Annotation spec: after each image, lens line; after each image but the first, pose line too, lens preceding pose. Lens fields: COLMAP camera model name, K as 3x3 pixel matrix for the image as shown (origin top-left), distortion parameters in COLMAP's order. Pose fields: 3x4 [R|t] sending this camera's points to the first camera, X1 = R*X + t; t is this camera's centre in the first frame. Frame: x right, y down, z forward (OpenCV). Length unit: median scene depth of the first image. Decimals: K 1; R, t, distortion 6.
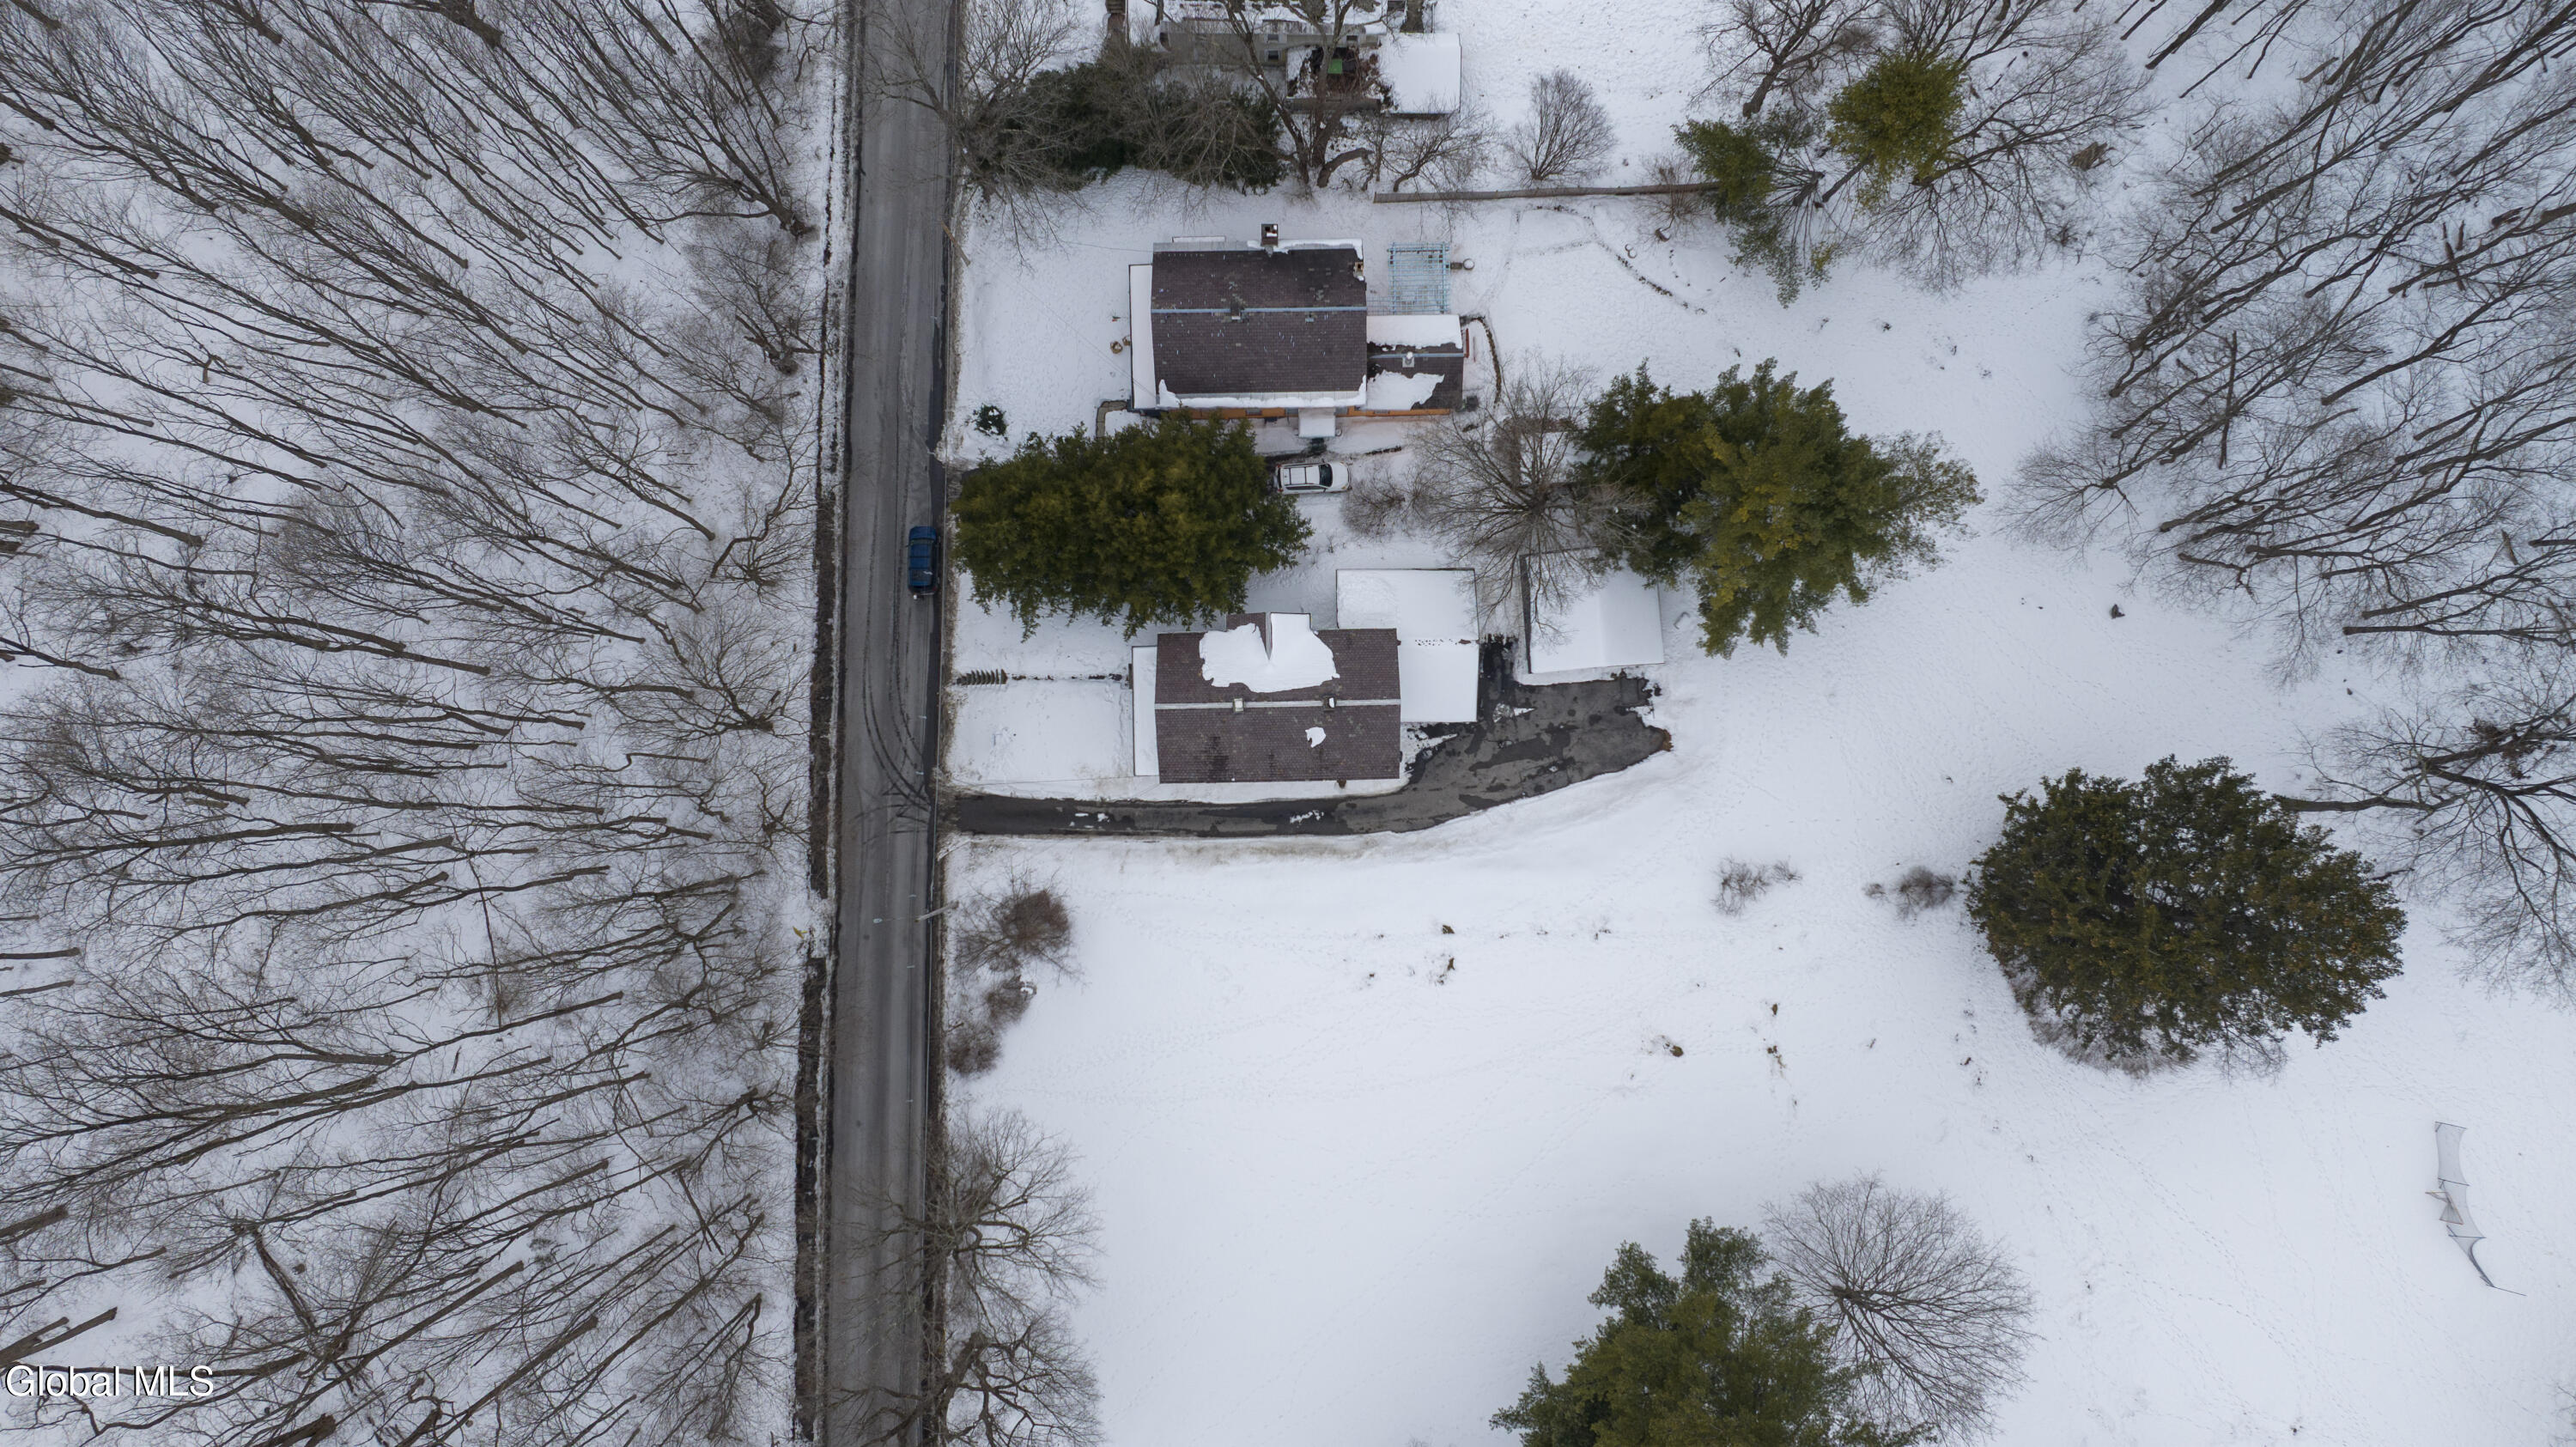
lens RADIAL K [[1801.3, 0, 1288.0], [0, 1801.3, 723.5], [0, 0, 1]] dist [0.002715, -0.067035]
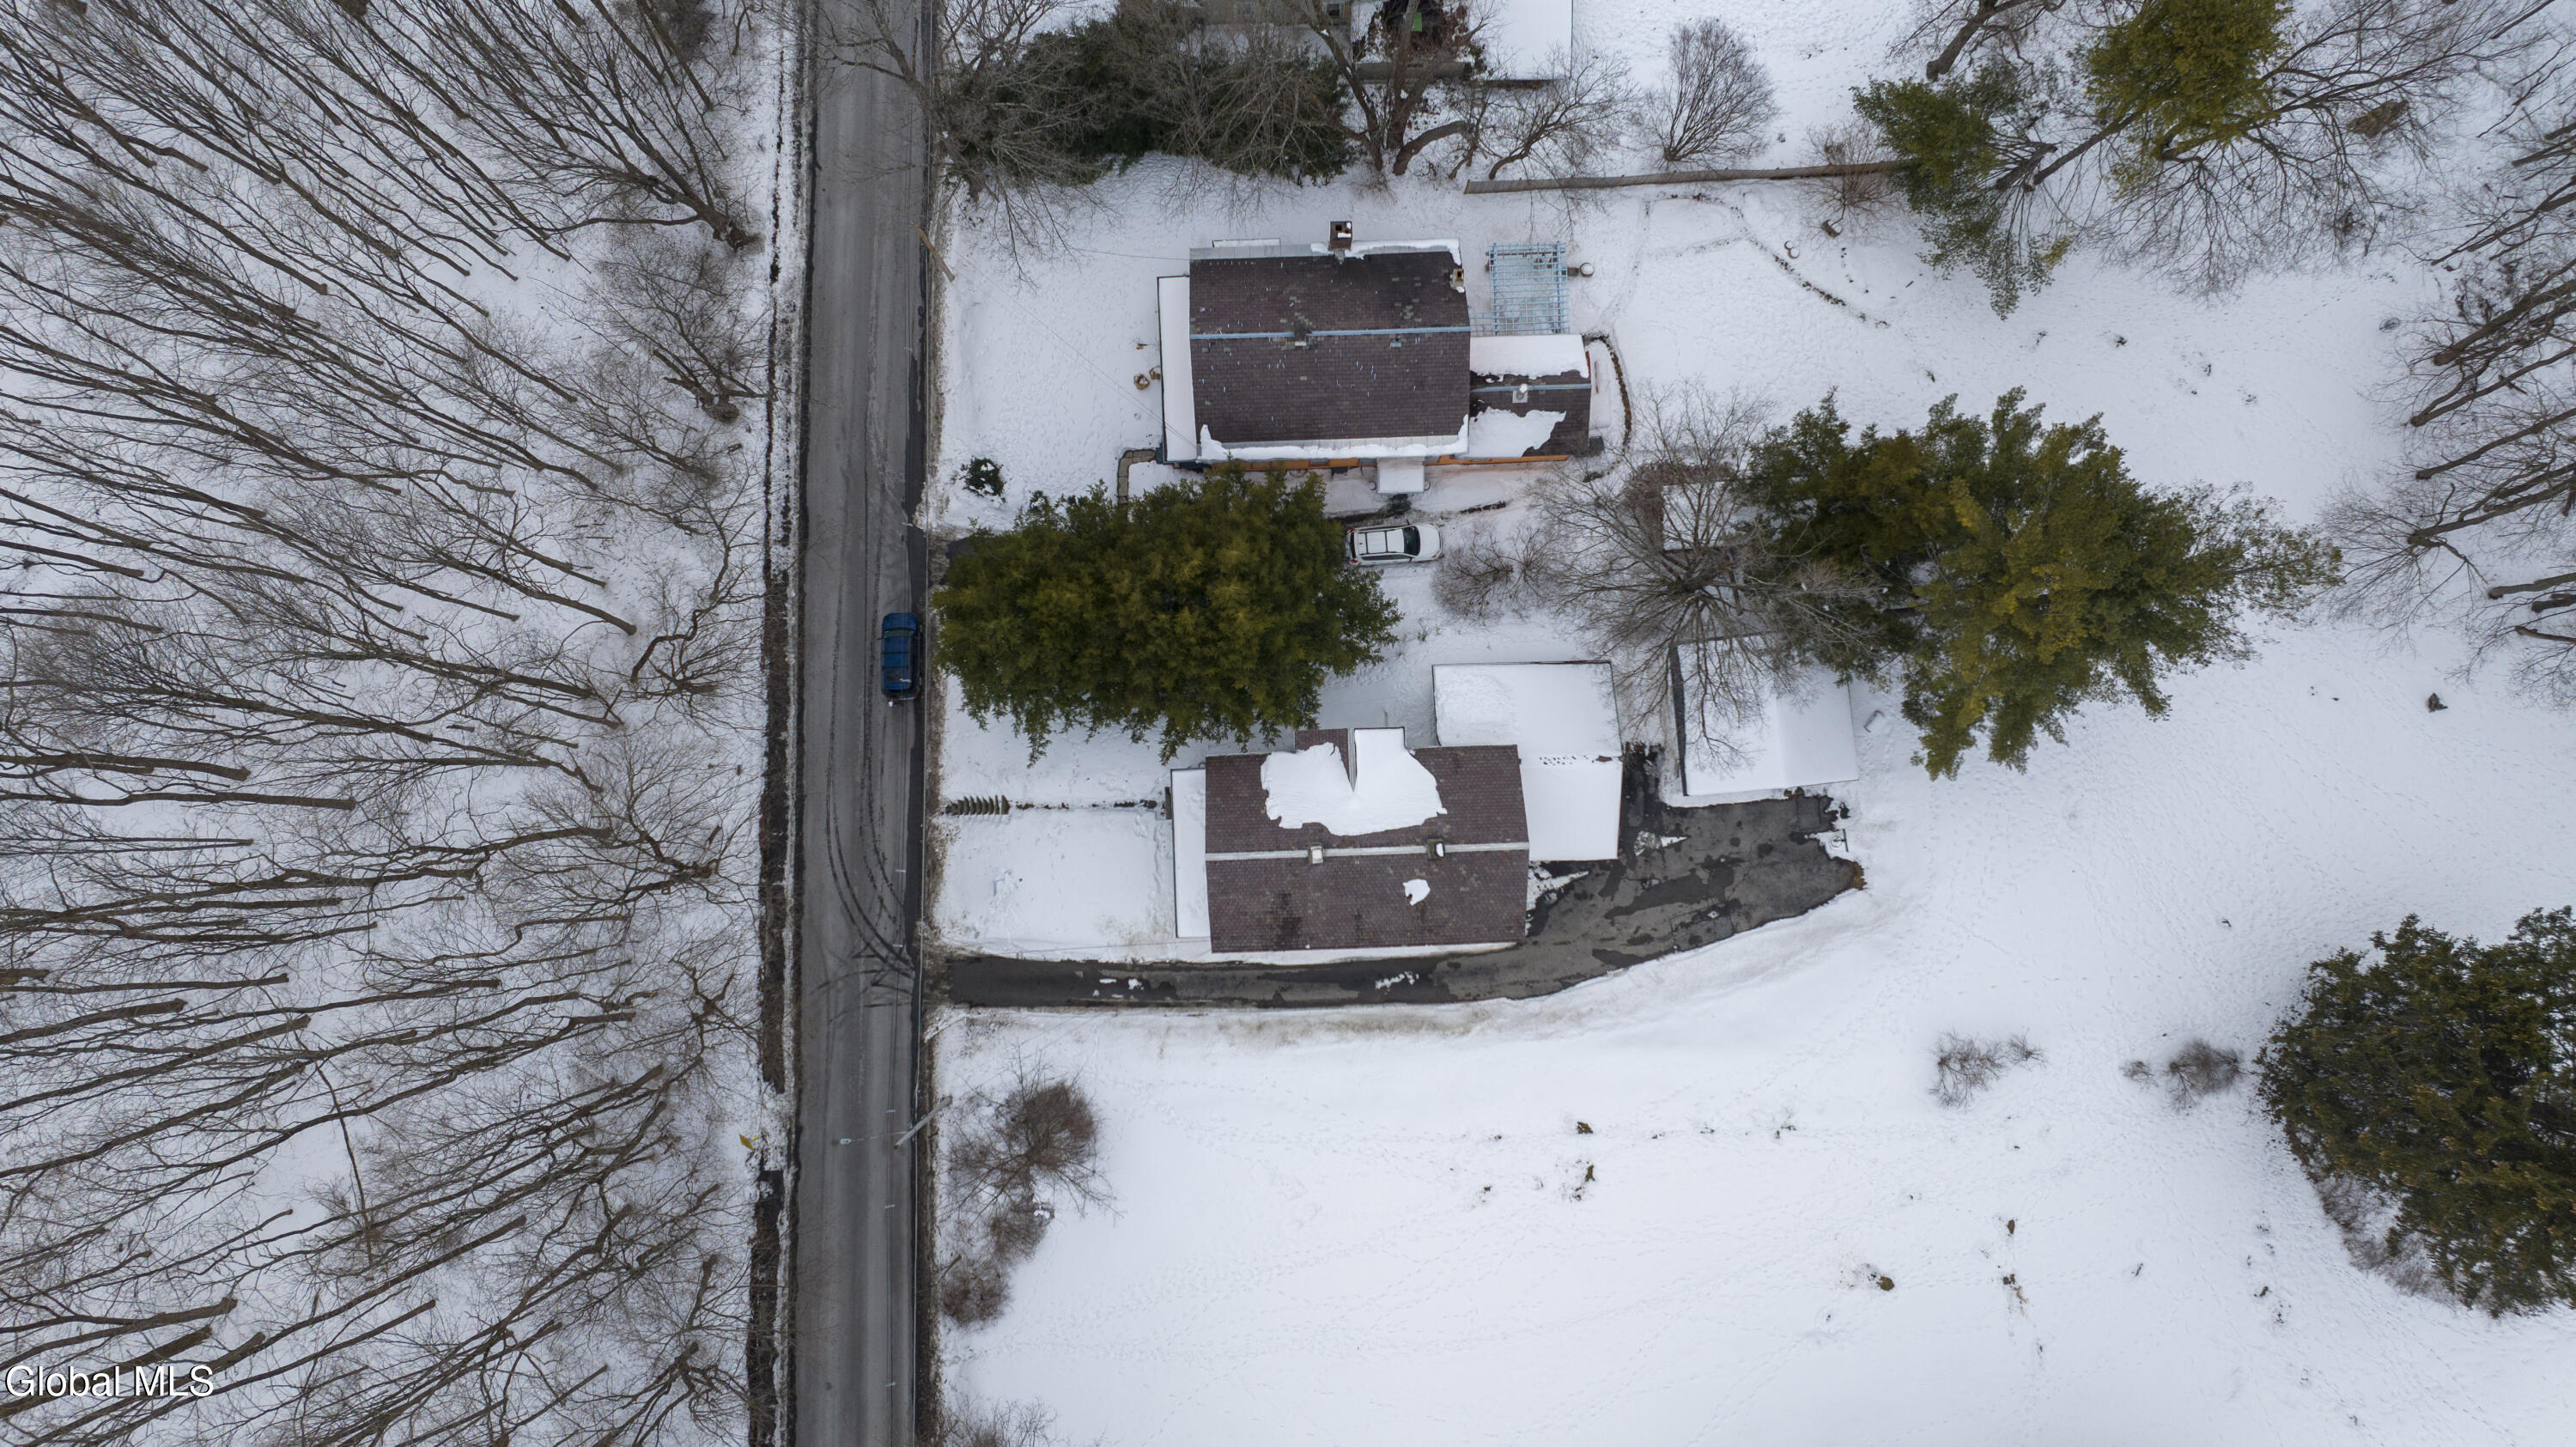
lens RADIAL K [[1801.3, 0, 1288.0], [0, 1801.3, 723.5], [0, 0, 1]] dist [0.002715, -0.067035]
pose [[0.999863, -0.016501, 0.001103, -0.035906], [0.016507, 0.999849, -0.005516, -0.056037], [-0.001012, 0.005533, 0.999984, 0.220622]]
